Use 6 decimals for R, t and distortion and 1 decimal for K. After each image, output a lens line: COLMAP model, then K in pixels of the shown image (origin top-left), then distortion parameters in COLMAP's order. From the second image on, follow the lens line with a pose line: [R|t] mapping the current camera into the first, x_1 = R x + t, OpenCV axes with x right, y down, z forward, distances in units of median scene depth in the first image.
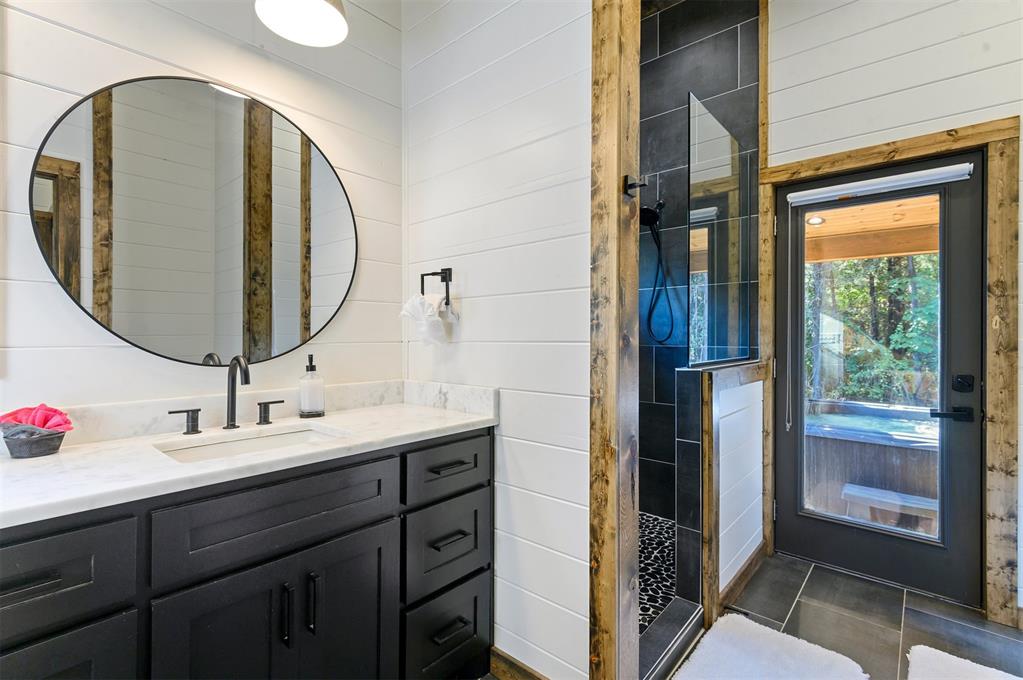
lens RADIAL K [[467.8, 0, 508.2], [0, 467.8, 332.9], [0, 0, 1]] dist [0.016193, -0.006994]
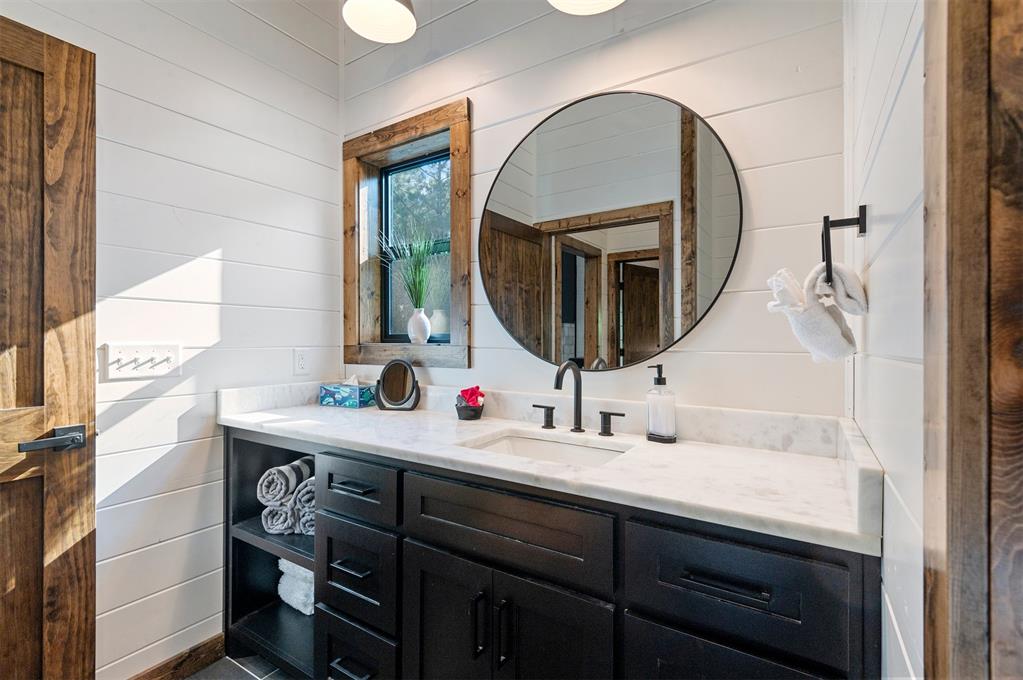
lens RADIAL K [[467.8, 0, 515.7], [0, 467.8, 337.7], [0, 0, 1]] dist [0.016193, -0.006994]
pose [[0.153285, -0.004818, -0.988170, 0.399874], [0.000216, 0.999988, -0.004842, 0.003832], [0.988182, 0.000529, 0.153284, 0.714259]]
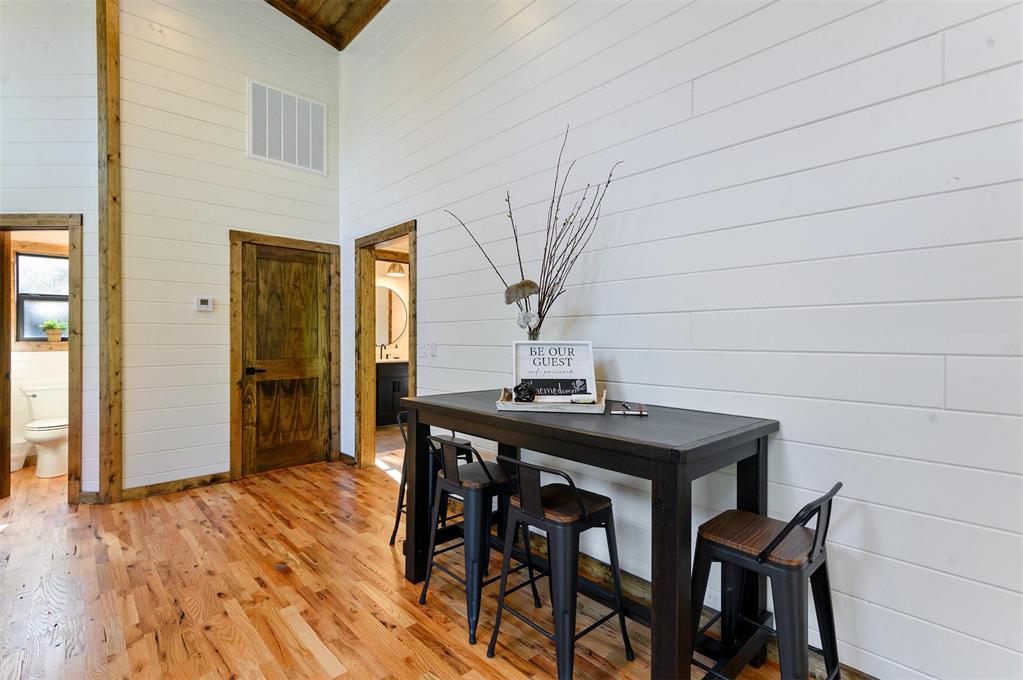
lens RADIAL K [[467.8, 0, 515.3], [0, 467.8, 342.8], [0, 0, 1]] dist [0.016193, -0.006994]
pose [[0.996621, -0.000528, -0.082141, 1.175674], [0.001220, 0.999964, 0.008374, -0.002268], [0.082133, -0.008446, 0.996586, -3.680942]]
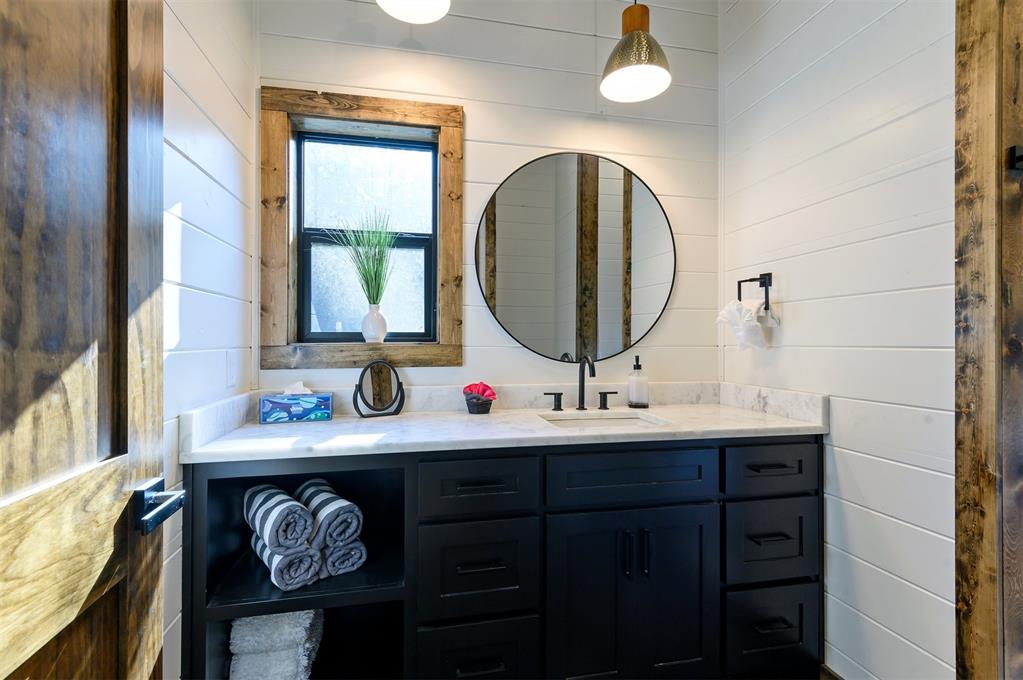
lens RADIAL K [[467.8, 0, 509.1], [0, 467.8, 335.5], [0, 0, 1]] dist [0.016193, -0.006994]
pose [[0.808039, -0.003370, -0.589120, 0.022538], [0.000091, 0.999984, -0.005596, 0.001498], [0.589130, 0.004468, 0.808026, -0.184353]]
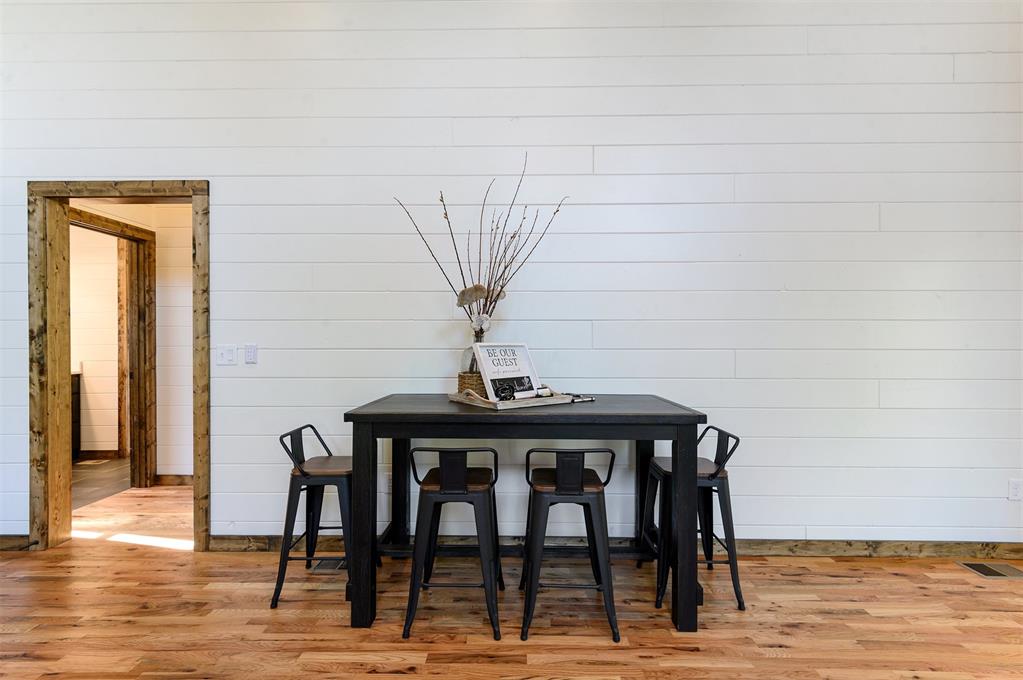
lens RADIAL K [[467.8, 0, 516.5], [0, 467.8, 342.6], [0, 0, 1]] dist [0.016193, -0.006994]
pose [[0.757760, -0.006181, 0.652504, 0.130661], [0.002757, 0.999977, 0.006271, -0.006936], [-0.652527, -0.002953, 0.757759, -3.439113]]
